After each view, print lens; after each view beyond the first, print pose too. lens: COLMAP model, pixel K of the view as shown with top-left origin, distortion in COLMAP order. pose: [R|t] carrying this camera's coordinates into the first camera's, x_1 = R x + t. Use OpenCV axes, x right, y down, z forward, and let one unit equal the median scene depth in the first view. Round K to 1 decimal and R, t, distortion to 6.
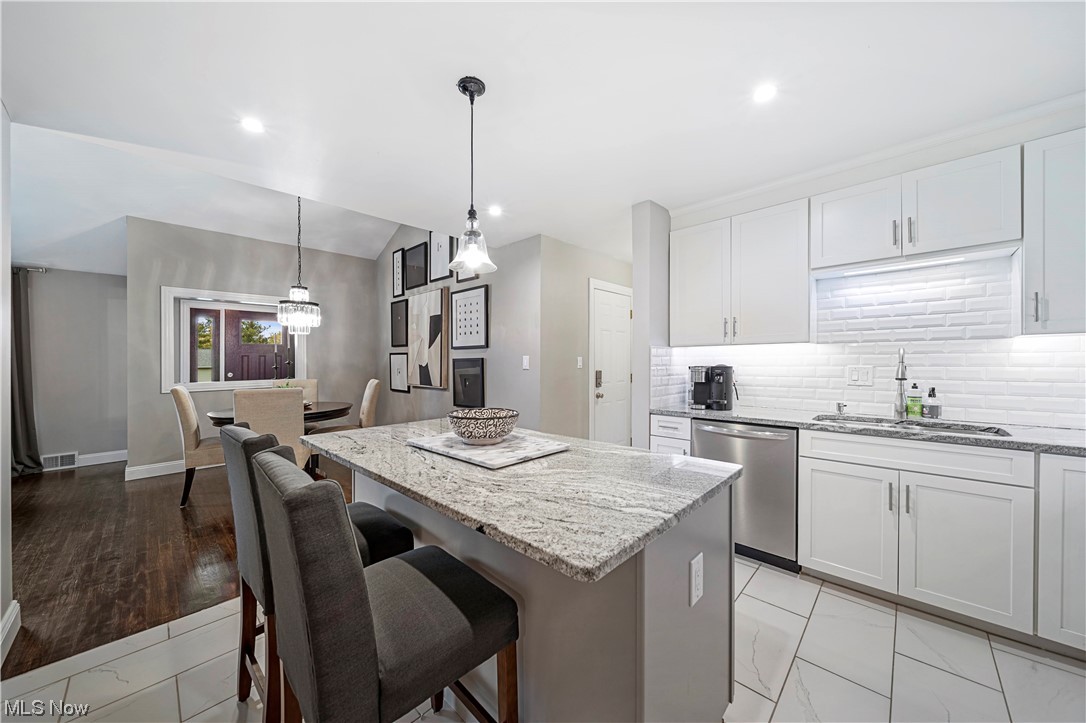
lens RADIAL K [[381.7, 0, 543.0], [0, 381.7, 361.5], [0, 0, 1]] dist [0.001389, -0.000014]
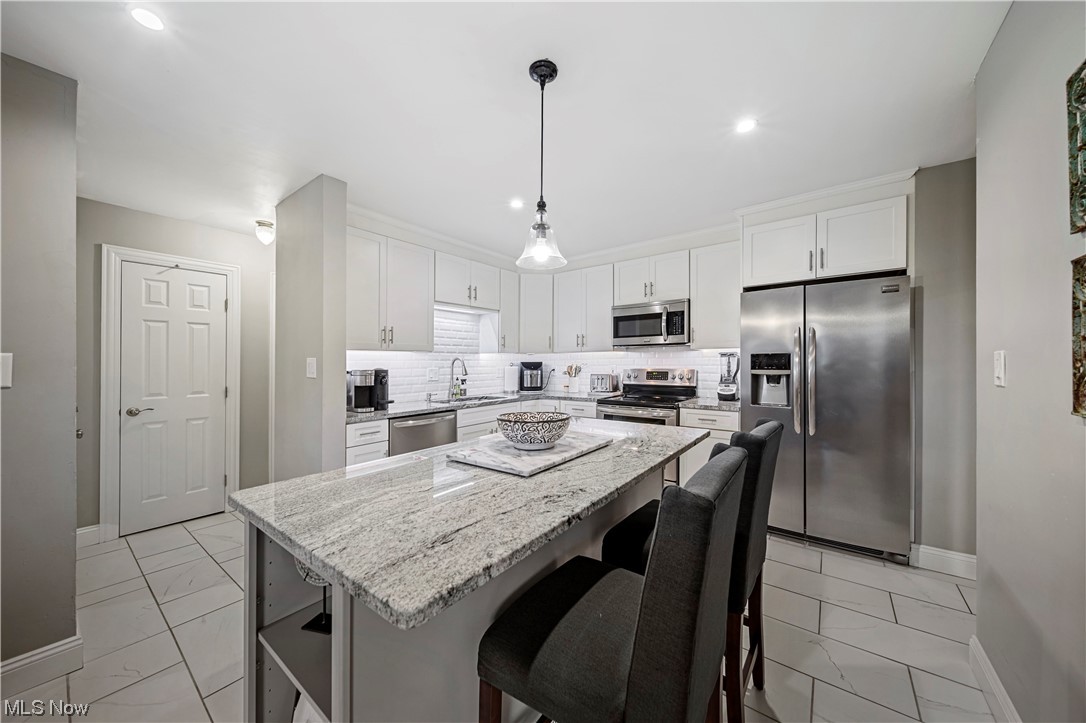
lens RADIAL K [[377.2, 0, 545.4], [0, 377.2, 368.7], [0, 0, 1]] dist [0.000063, -0.000032]
pose [[-0.122216, -0.008488, 0.992467, -0.615167], [0.009949, 0.999903, 0.009777, 0.003096], [-0.992454, 0.011069, -0.122120, 0.613104]]
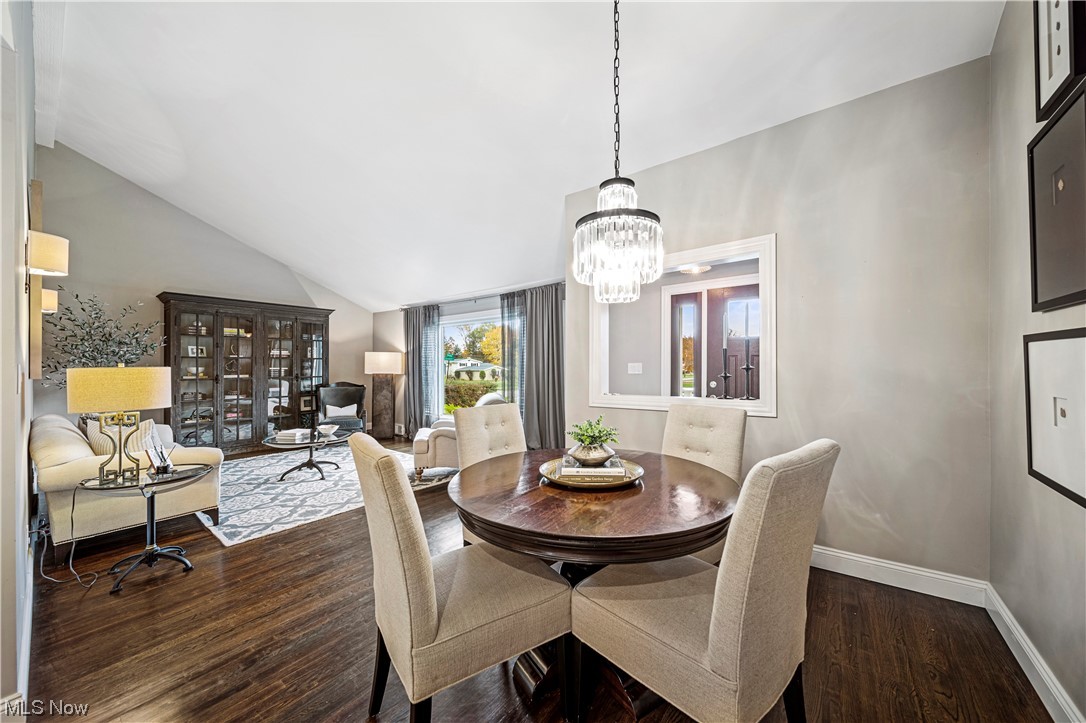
lens RADIAL K [[386.5, 0, 549.1], [0, 386.5, 369.9], [0, 0, 1]] dist [-0.002647, -0.000165]
pose [[0.122708, 0.014113, -0.992343, -0.333373], [0.004550, 0.999880, 0.014782, -0.005871], [0.992432, -0.006329, 0.122629, 1.220183]]
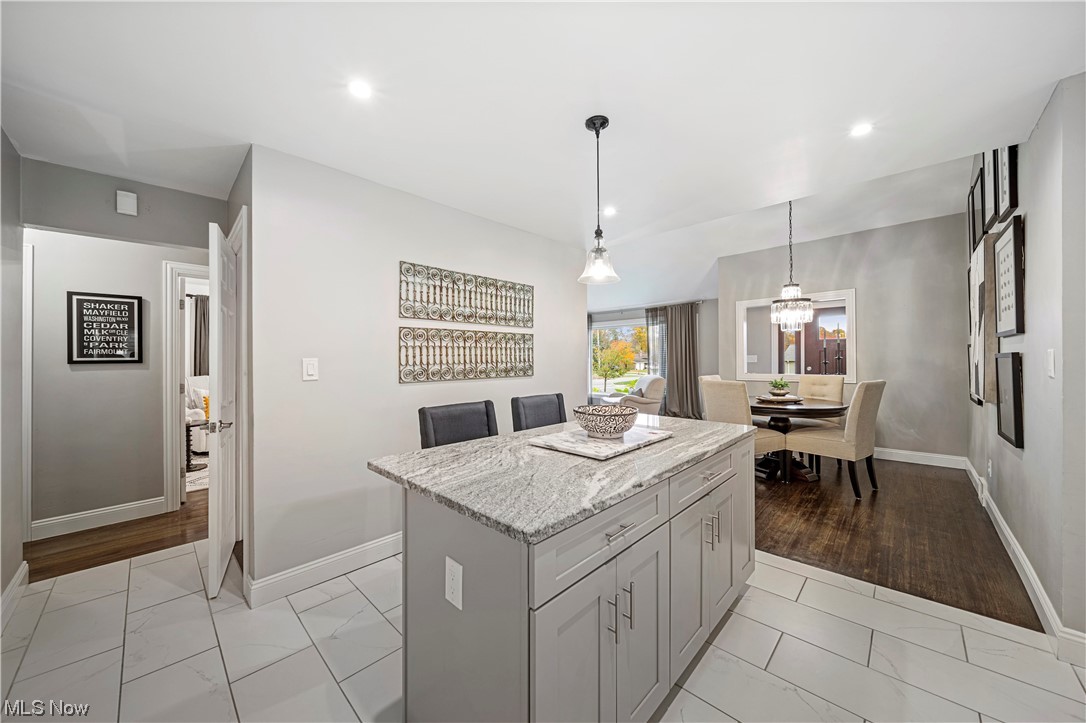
lens RADIAL K [[380.1, 0, 545.7], [0, 380.1, 356.4], [0, 0, 1]] dist [-0.001205, -0.000086]
pose [[0.007329, 0.002747, -0.999969, 0.525523], [0.004499, 0.999986, 0.002780, -0.012954], [0.999963, -0.004519, 0.007317, 0.459092]]
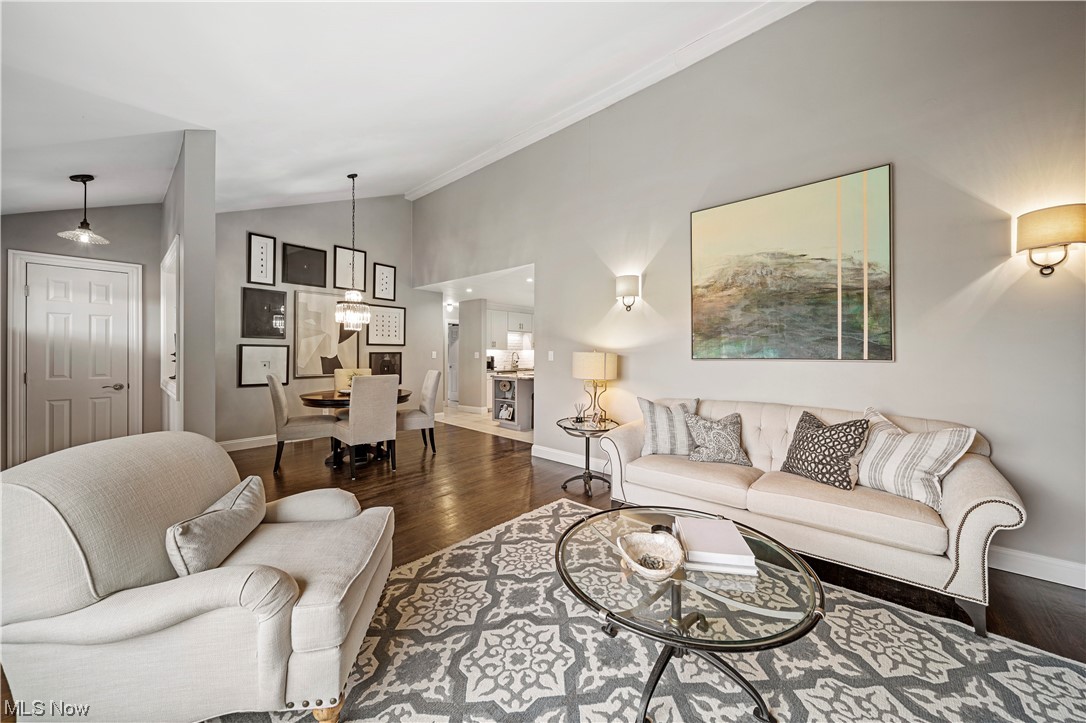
lens RADIAL K [[379.4, 0, 543.3], [0, 379.4, 350.8], [0, 0, 1]] dist [-0.002688, -0.000257]
pose [[-0.044371, 0.013962, 0.998918, -2.517264], [-0.000398, 0.999902, -0.013993, 0.010422], [-0.999015, -0.001019, -0.044361, 0.656104]]
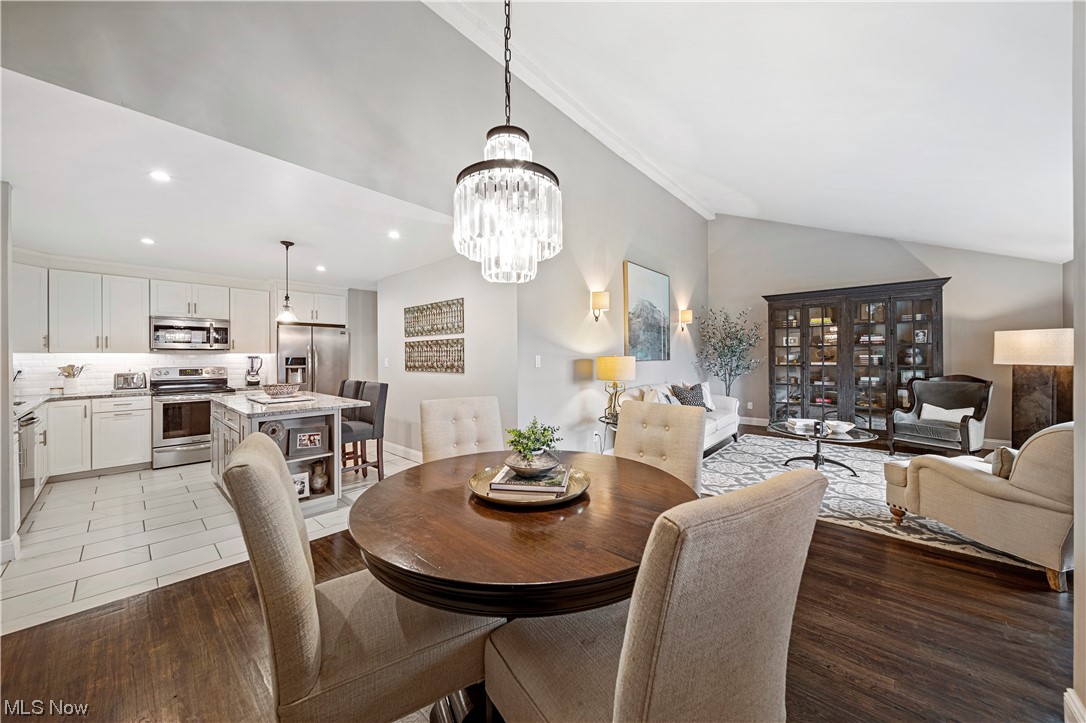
lens RADIAL K [[376.0, 0, 541.1], [0, 376.0, 357.4], [0, 0, 1]] dist [-0.001904, -0.000270]
pose [[-0.999359, 0.012543, -0.033521, -0.909086], [0.012507, 0.999921, 0.001279, -0.006000], [0.033534, 0.000859, -0.999437, 1.838212]]
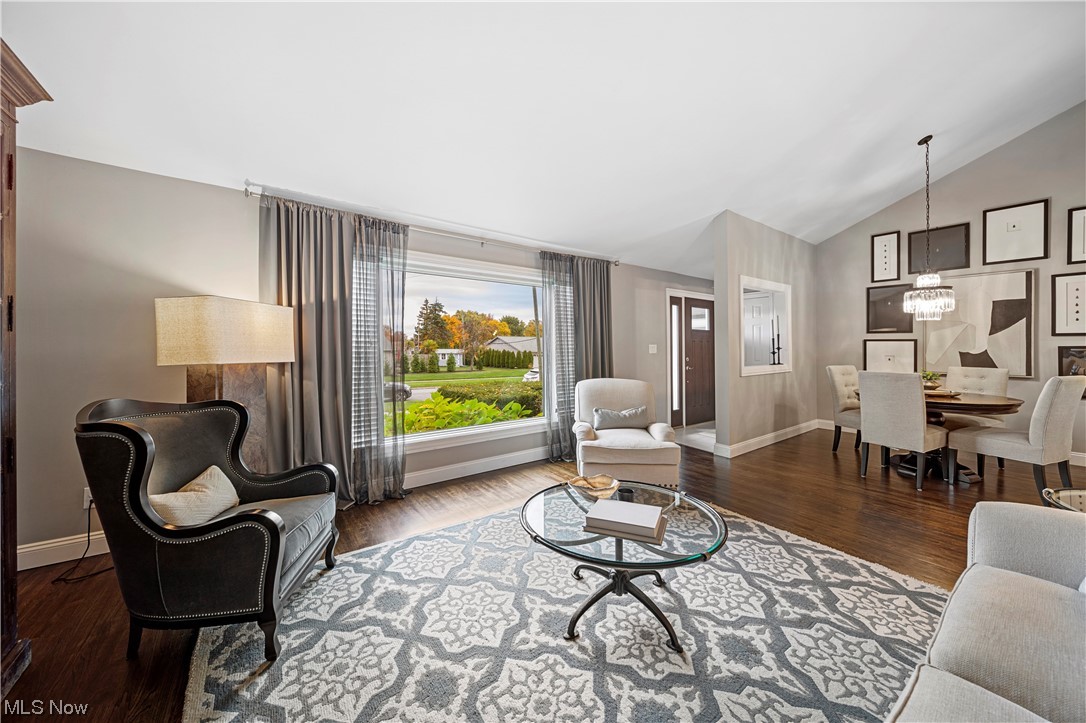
lens RADIAL K [[379.4, 0, 543.3], [0, 379.4, 350.8], [0, 0, 1]] dist [-0.002688, -0.000257]
pose [[0.985638, 0.009413, -0.168609, -2.025972], [-0.007653, 0.999909, 0.011084, 0.005906], [0.168698, -0.009634, 0.985621, -0.189323]]
